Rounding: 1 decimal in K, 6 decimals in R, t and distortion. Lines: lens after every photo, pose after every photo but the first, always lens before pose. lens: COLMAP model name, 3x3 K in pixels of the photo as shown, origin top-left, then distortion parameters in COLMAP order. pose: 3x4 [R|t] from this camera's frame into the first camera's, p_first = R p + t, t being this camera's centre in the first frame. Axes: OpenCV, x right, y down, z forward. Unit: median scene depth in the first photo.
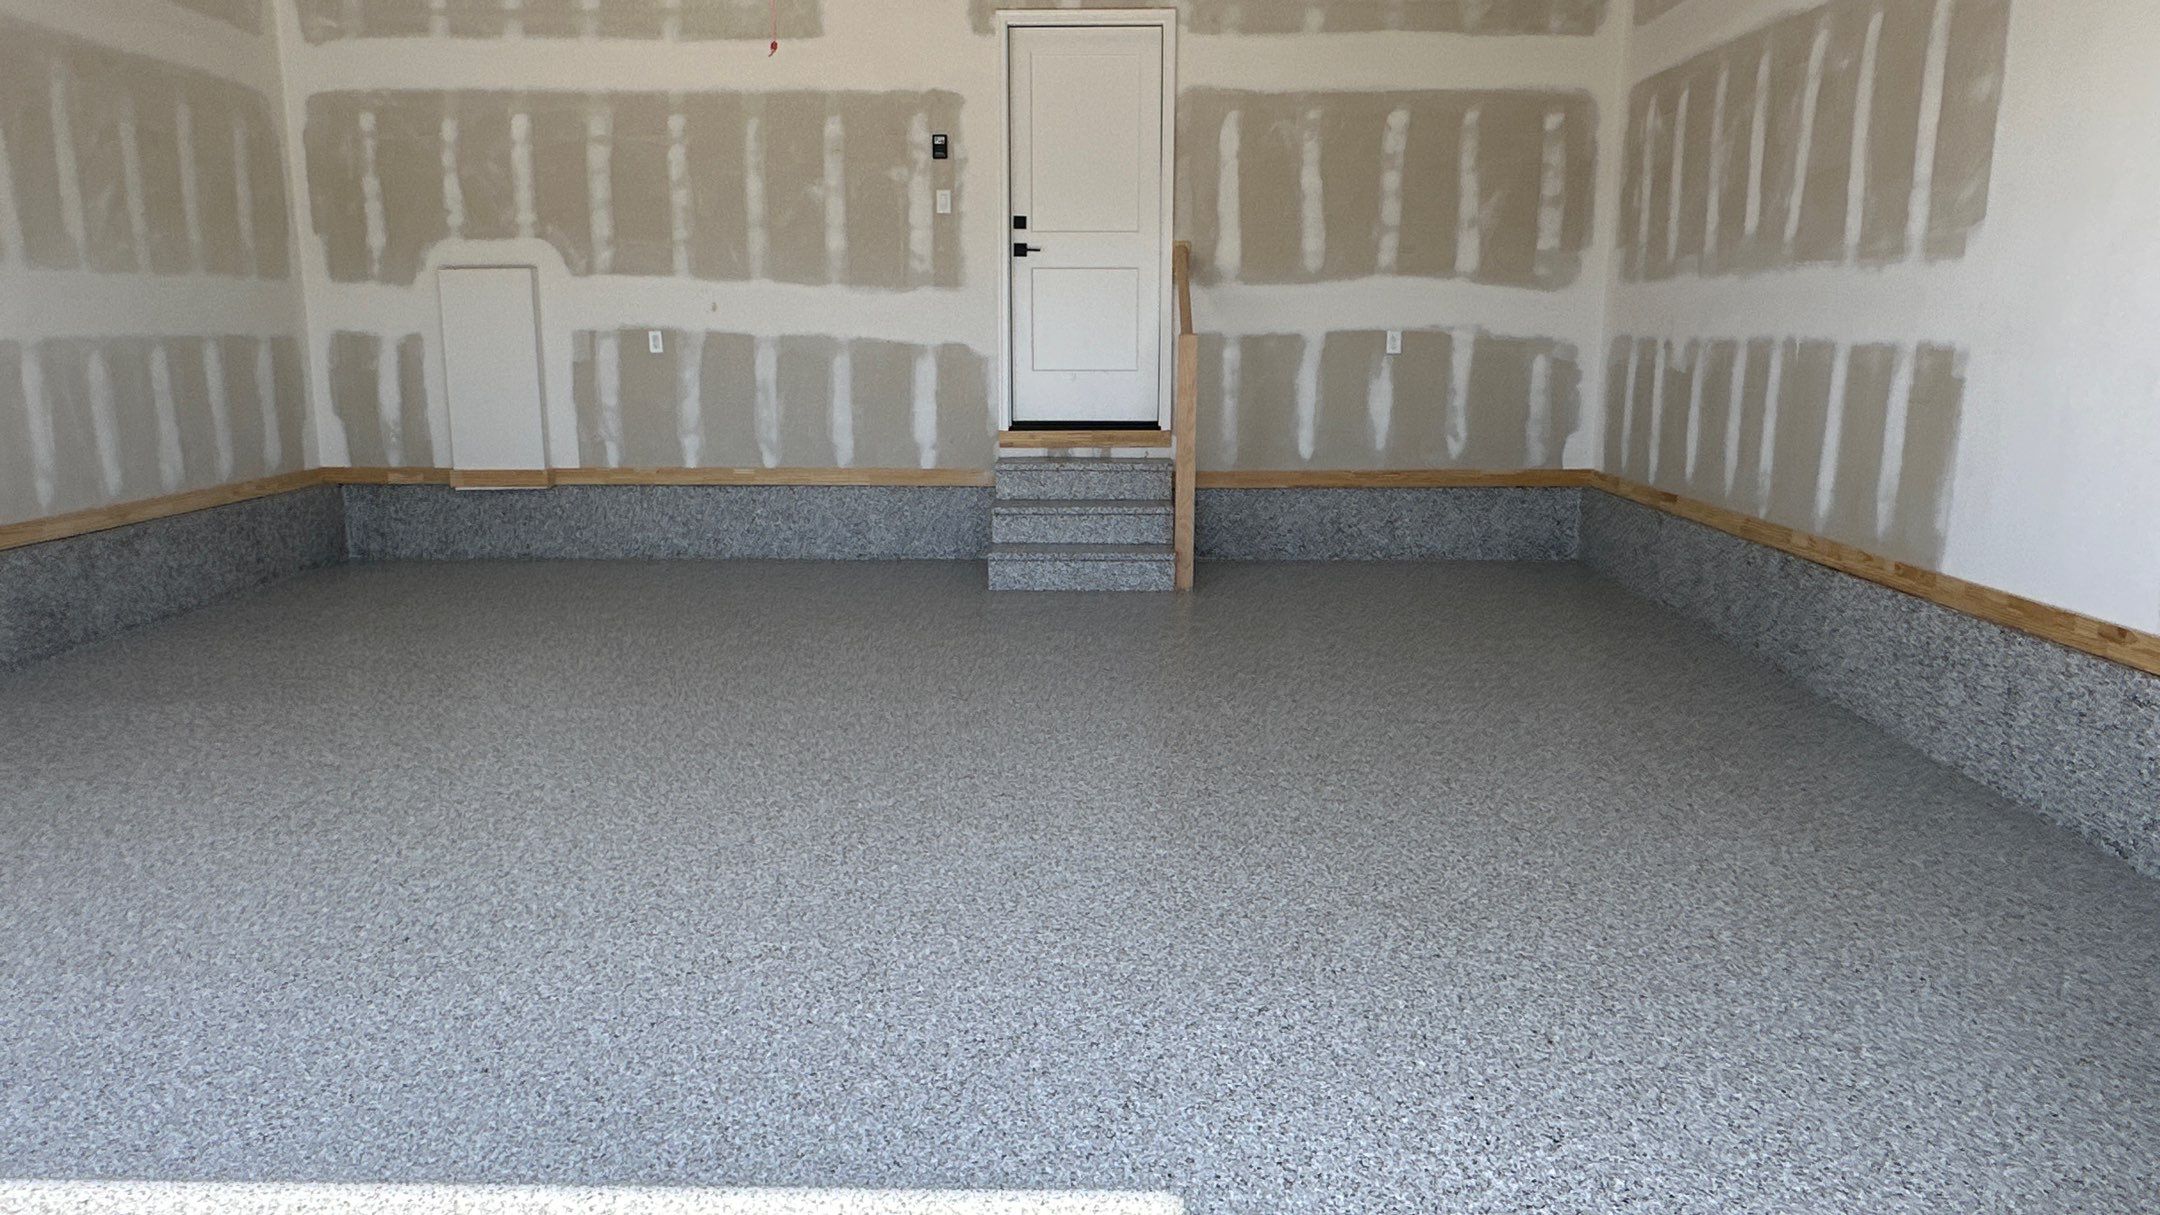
lens RADIAL K [[1418.9, 0, 1084.7], [0, 1418.9, 609.3], [0, 0, 1]] dist [-0.003670, 0.000305]
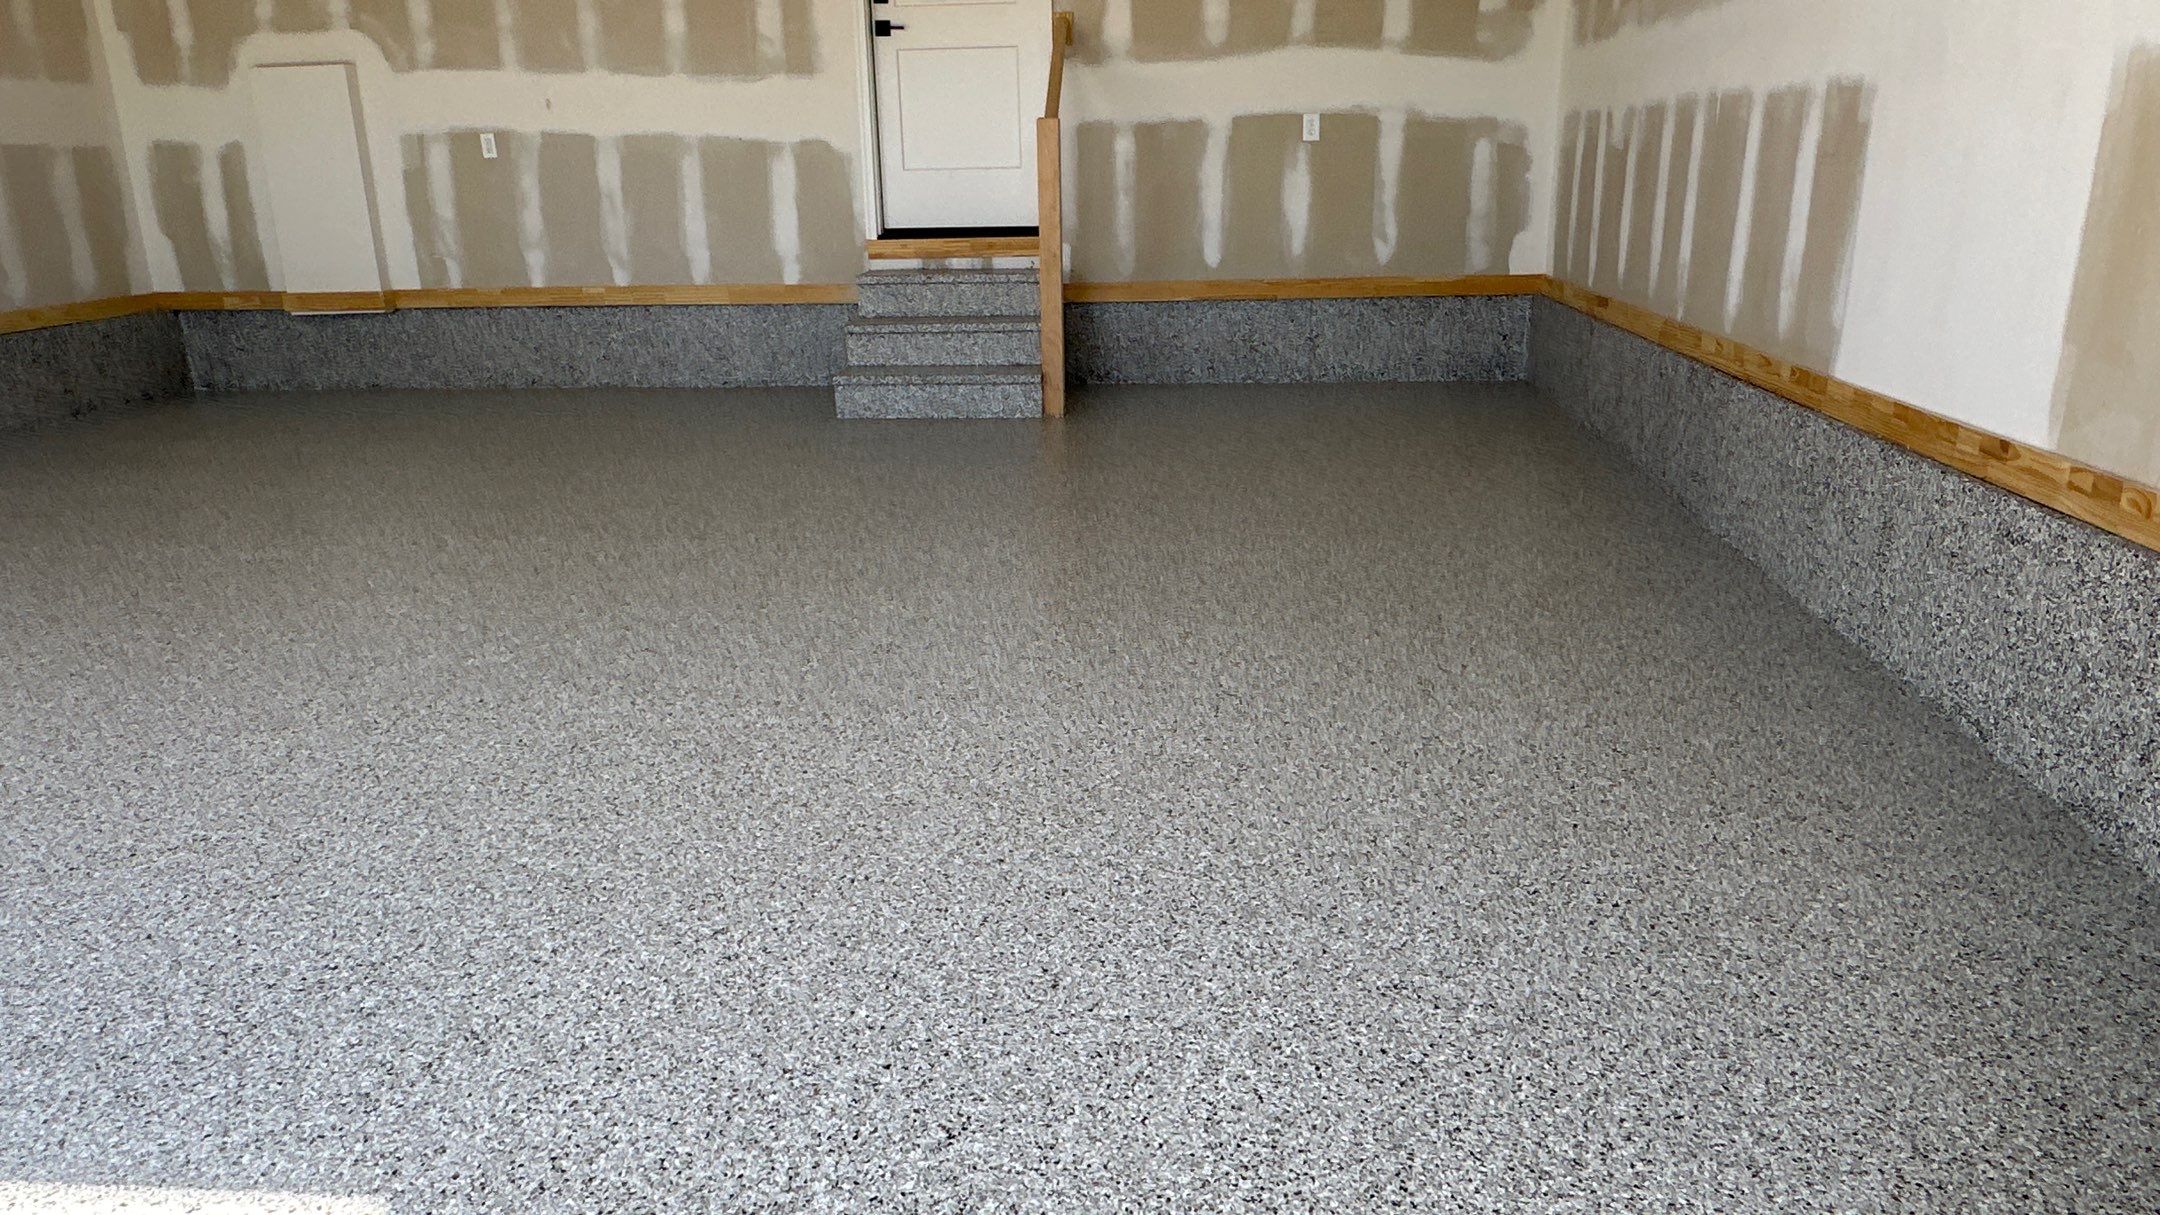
lens RADIAL K [[1418.9, 0, 1085.1], [0, 1418.9, 608.7], [0, 0, 1]] dist [-0.003670, 0.000305]
pose [[0.997273, 0.002794, -0.073745, 0.148592], [0.005296, 0.993997, 0.109283, 0.008698], [0.073608, -0.109376, 0.991271, 0.102252]]
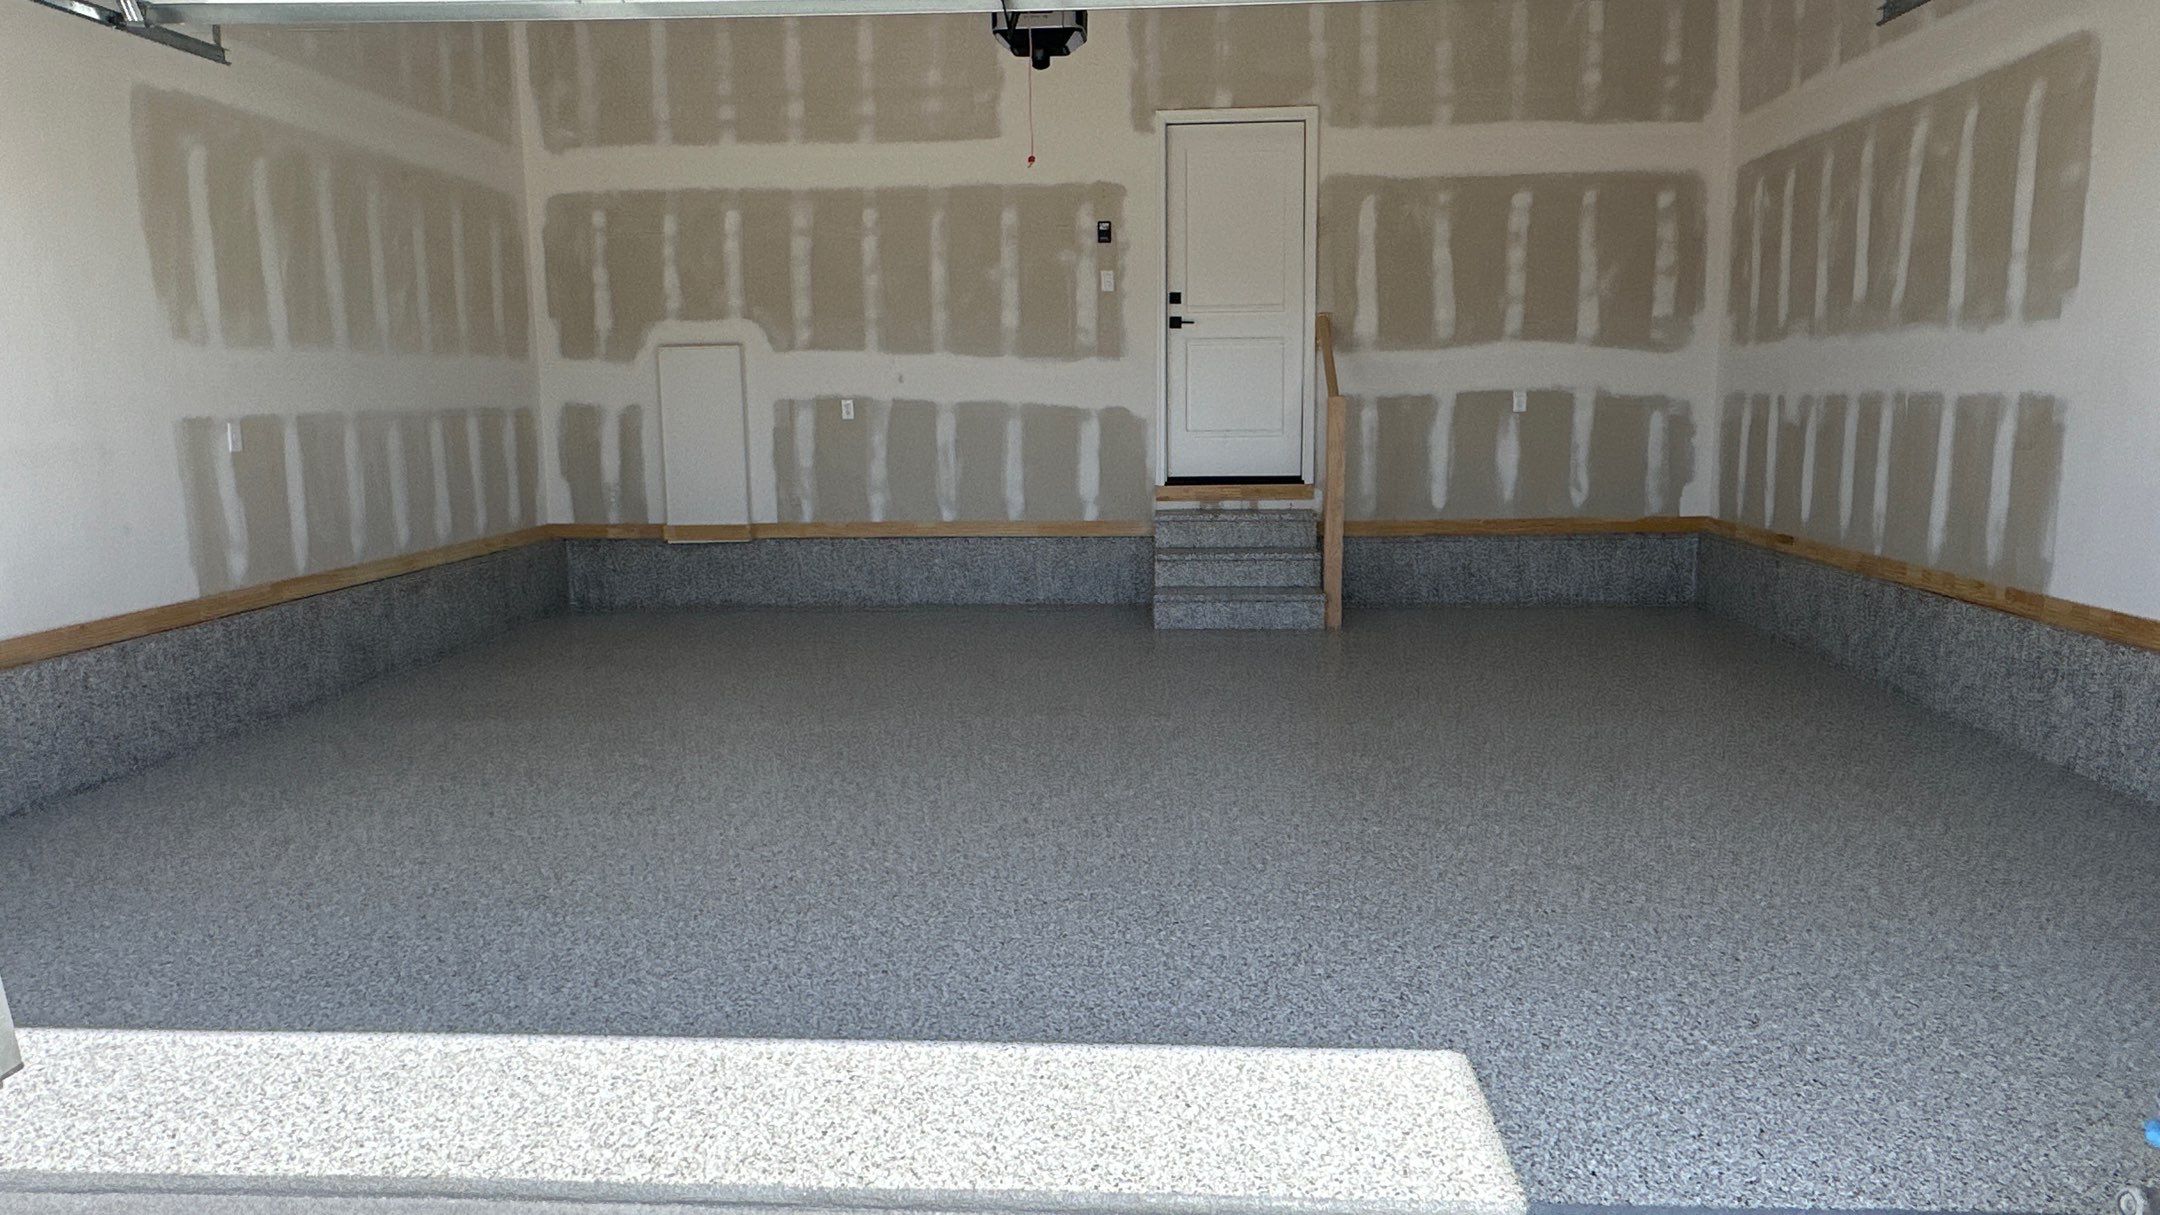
lens RADIAL K [[1418.9, 0, 1086.3], [0, 1418.9, 610.8], [0, 0, 1]] dist [-0.003670, 0.000305]
pose [[0.998812, -0.005209, -0.048443, -0.063996], [0.002973, 0.998932, -0.046109, 0.021882], [0.048631, 0.045910, 0.997761, -0.097485]]
